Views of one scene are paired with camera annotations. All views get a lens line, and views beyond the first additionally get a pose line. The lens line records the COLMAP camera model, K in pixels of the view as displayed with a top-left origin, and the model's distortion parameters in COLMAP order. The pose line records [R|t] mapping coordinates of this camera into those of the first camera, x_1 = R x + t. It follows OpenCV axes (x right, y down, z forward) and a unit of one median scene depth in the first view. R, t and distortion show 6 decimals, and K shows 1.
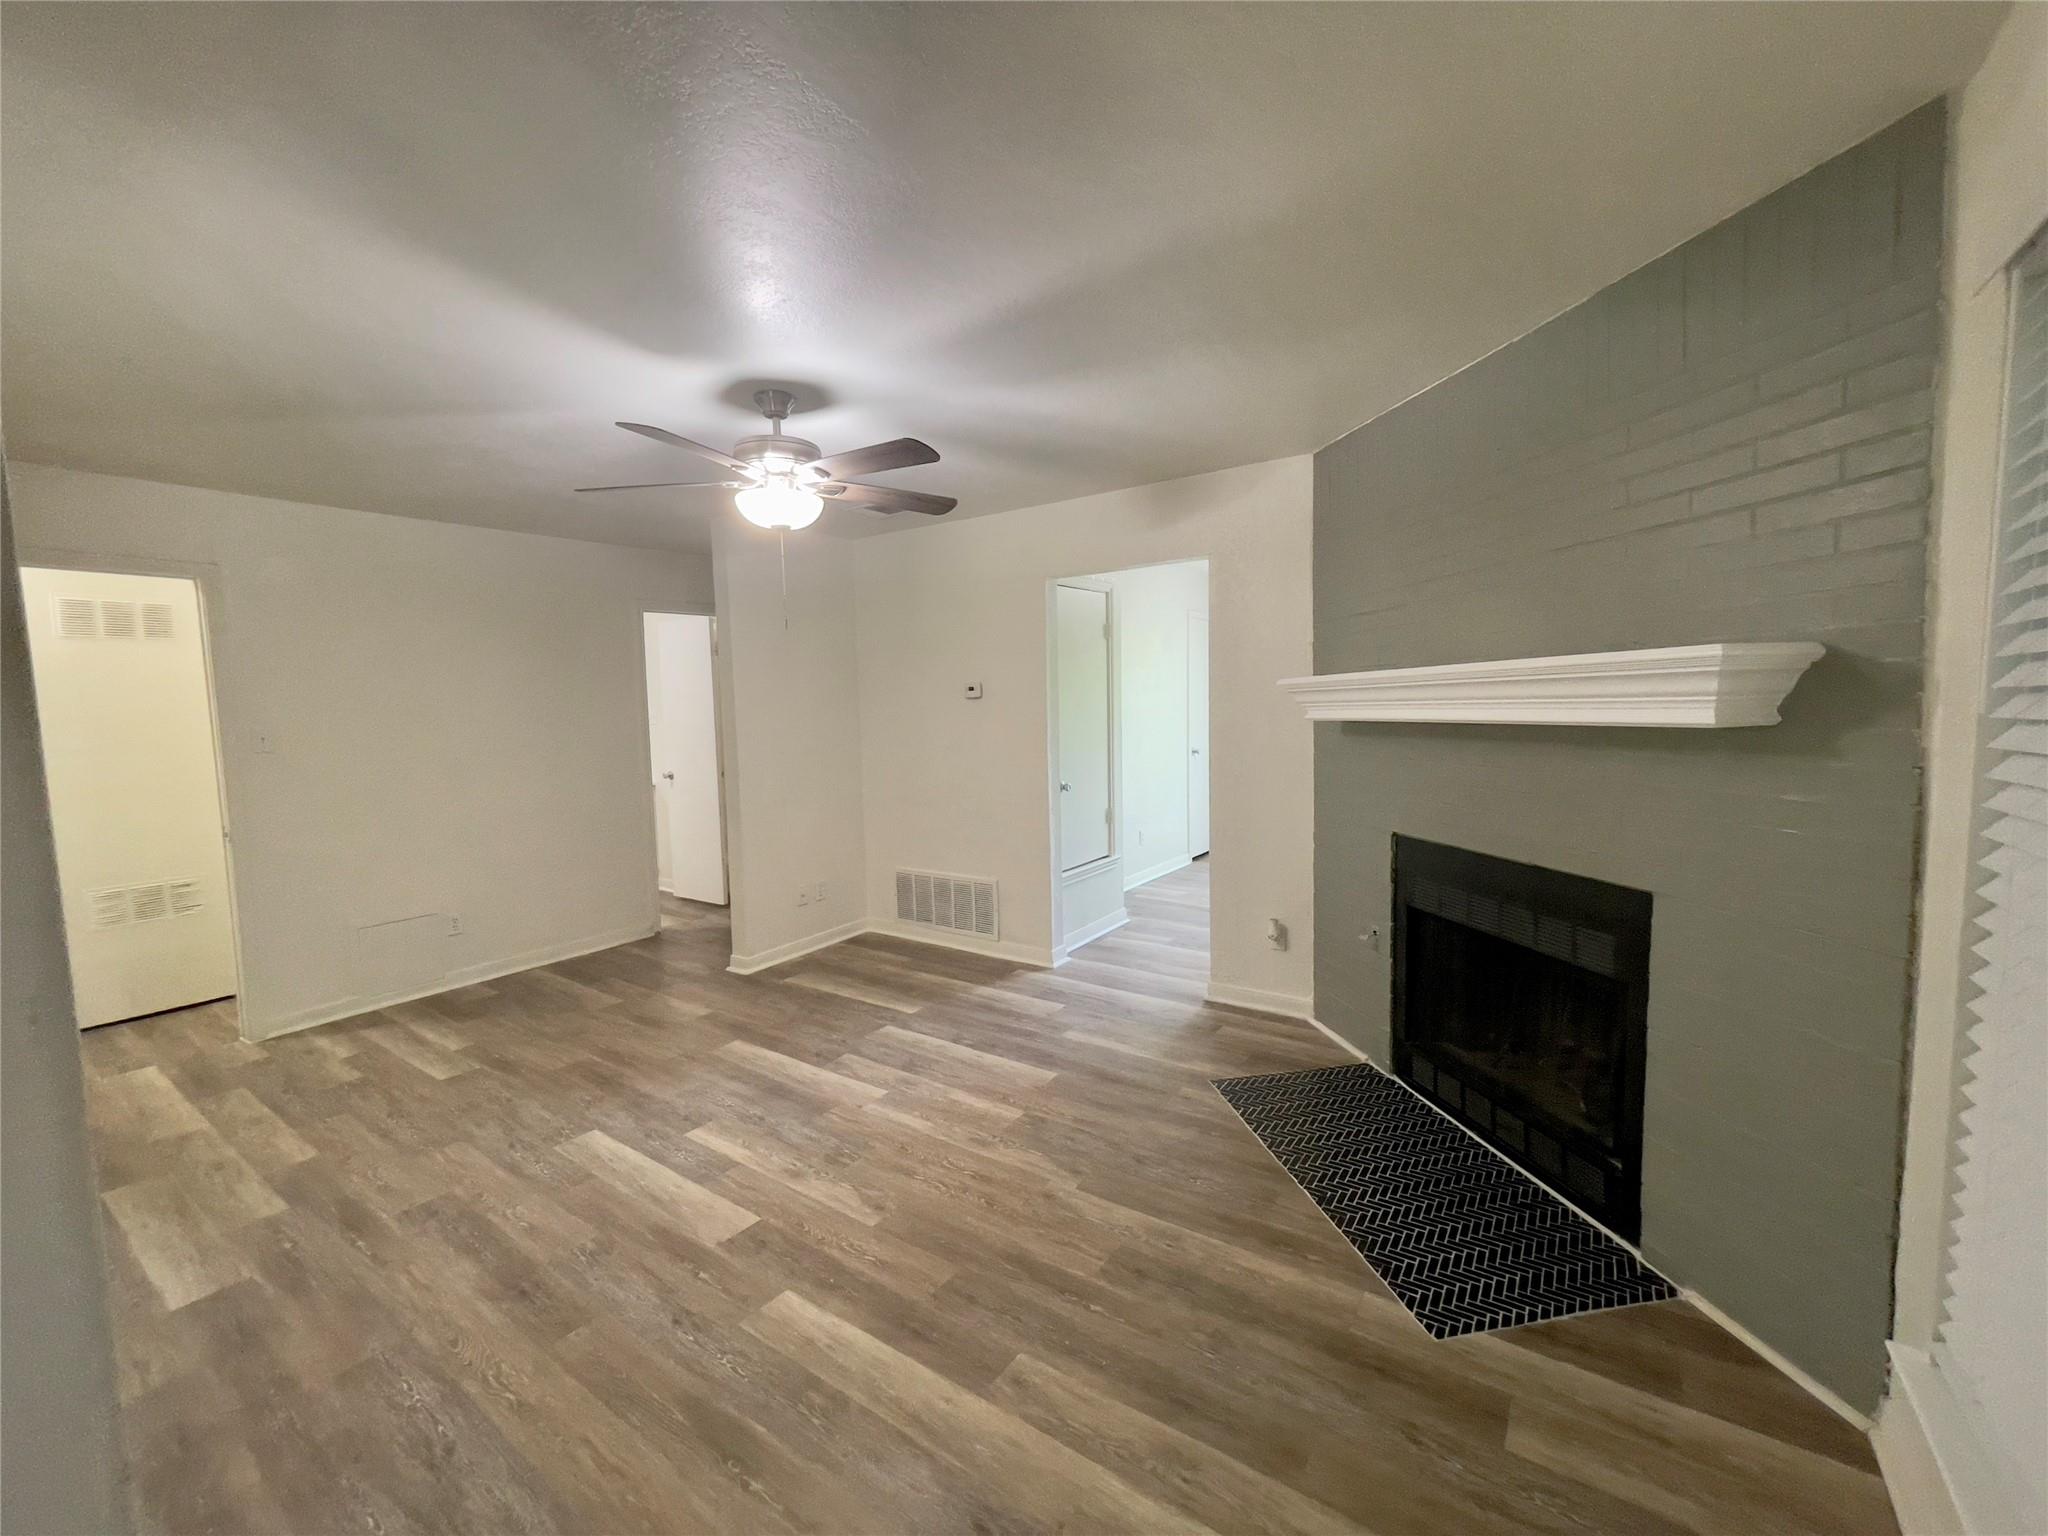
lens RADIAL K [[821.8, 0, 1024.0], [0, 821.8, 768.0], [0, 0, 1]] dist [-0.033646, 0.020801]
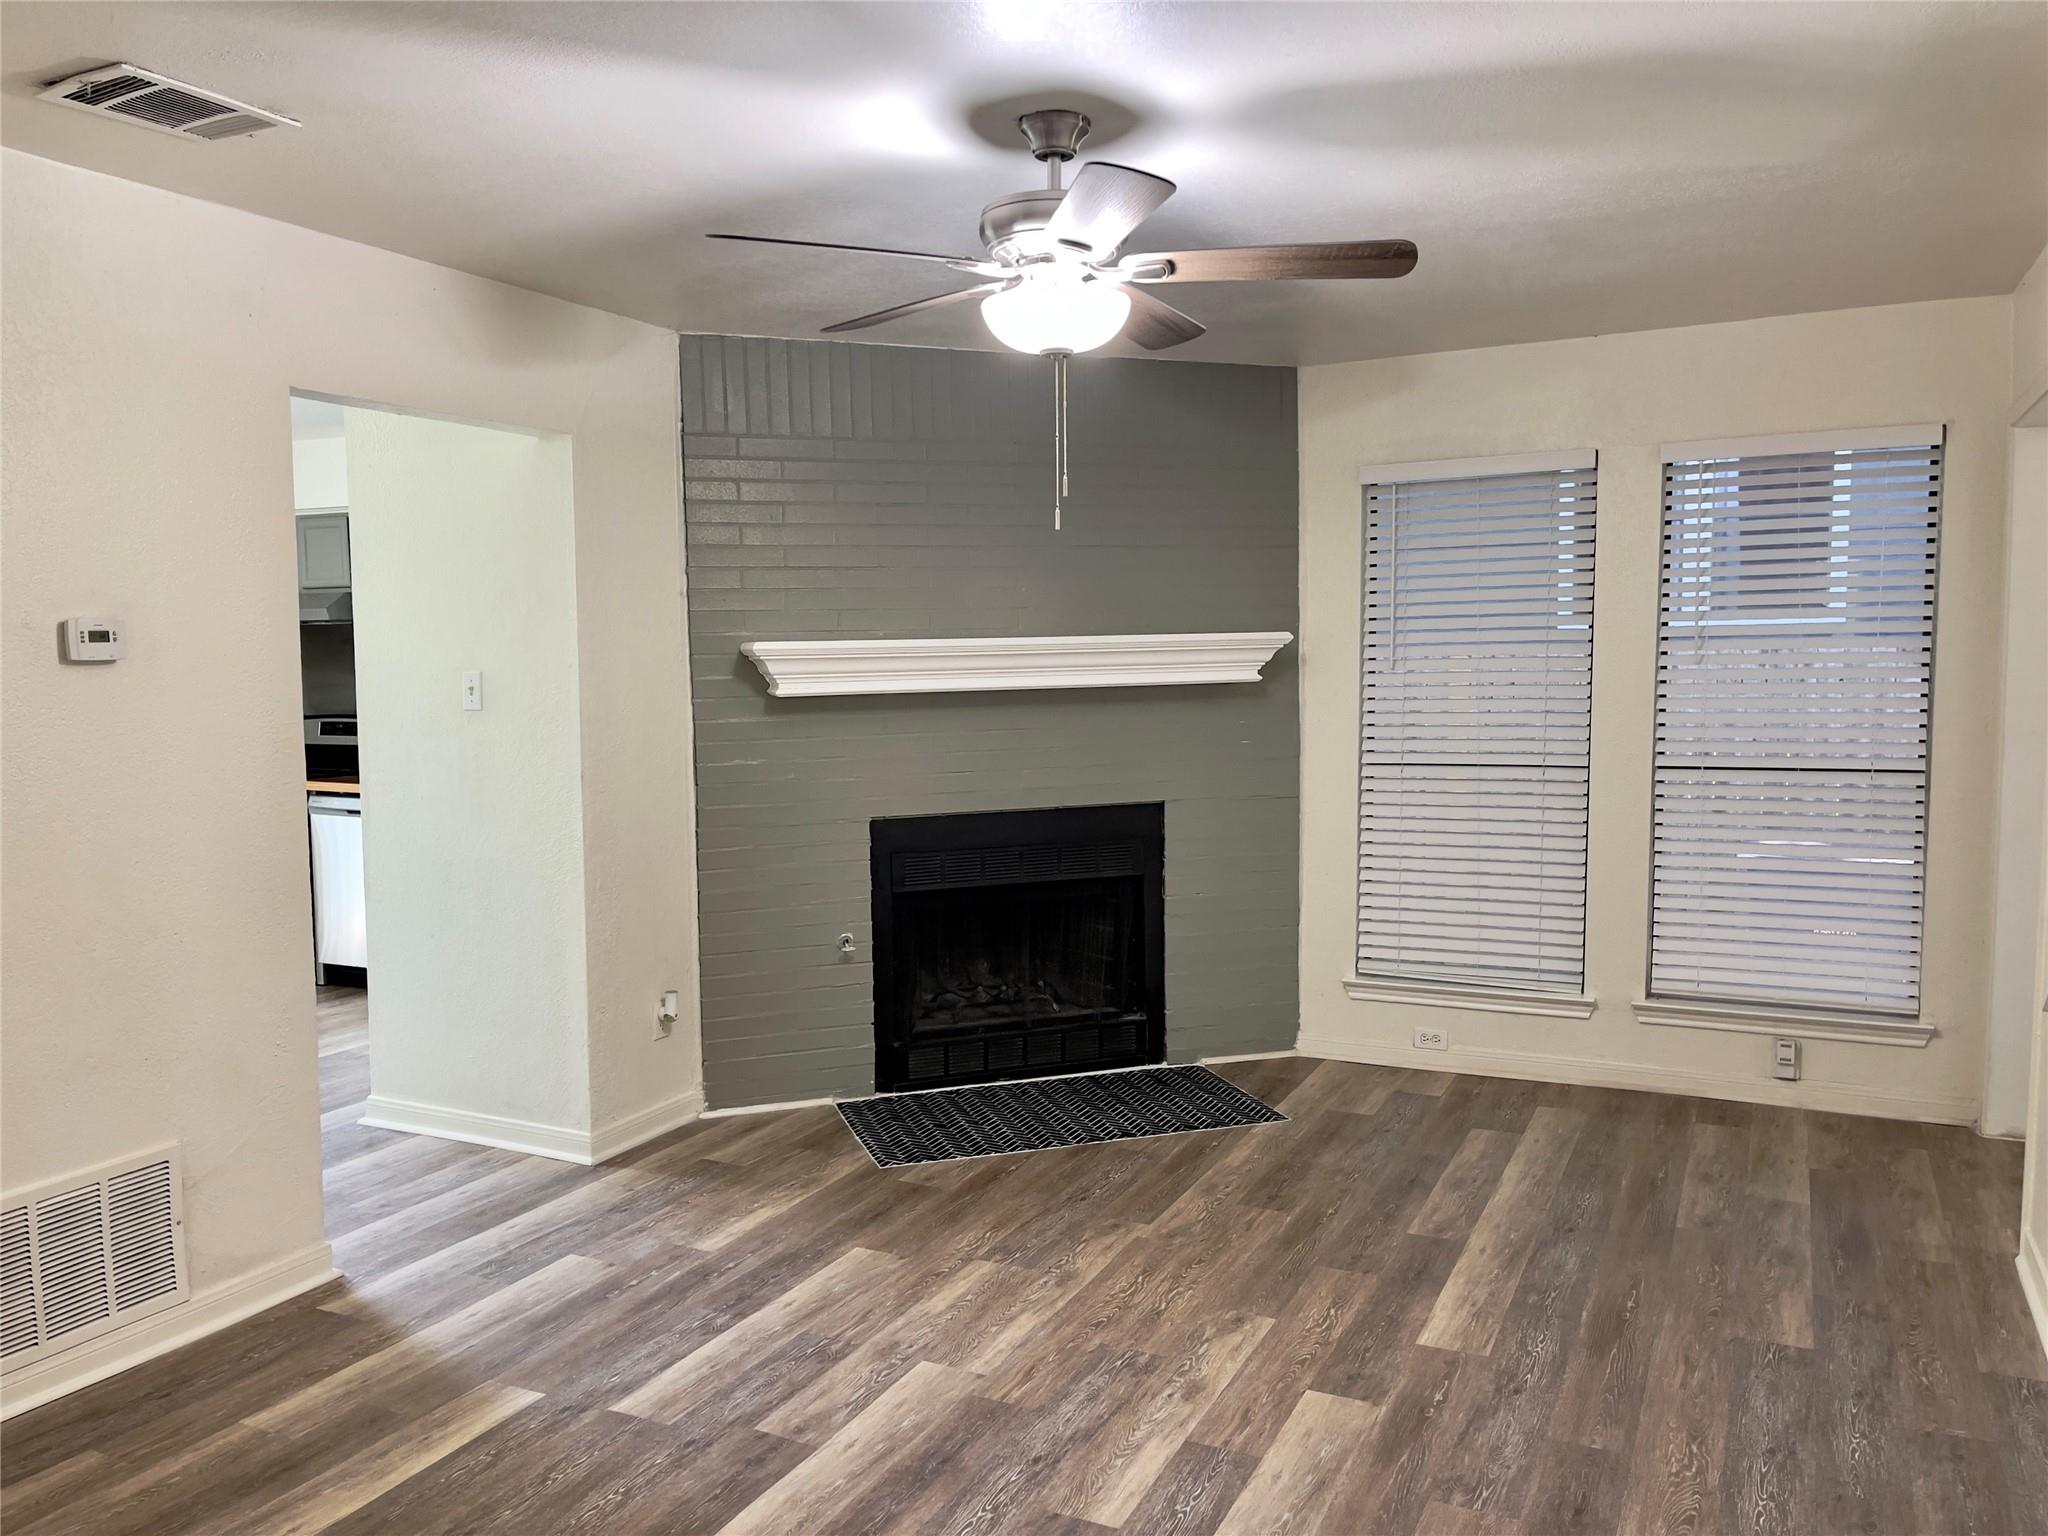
lens RADIAL K [[1524.4, 0, 1024.0], [0, 1524.4, 768.0], [0, 0, 1]] dist [0.134089, -0.101630]
pose [[-0.138534, -0.050812, 0.989053, -1.439381], [0.095896, 0.993302, 0.064462, -0.080347], [-0.985704, 0.103776, -0.132733, 1.234483]]
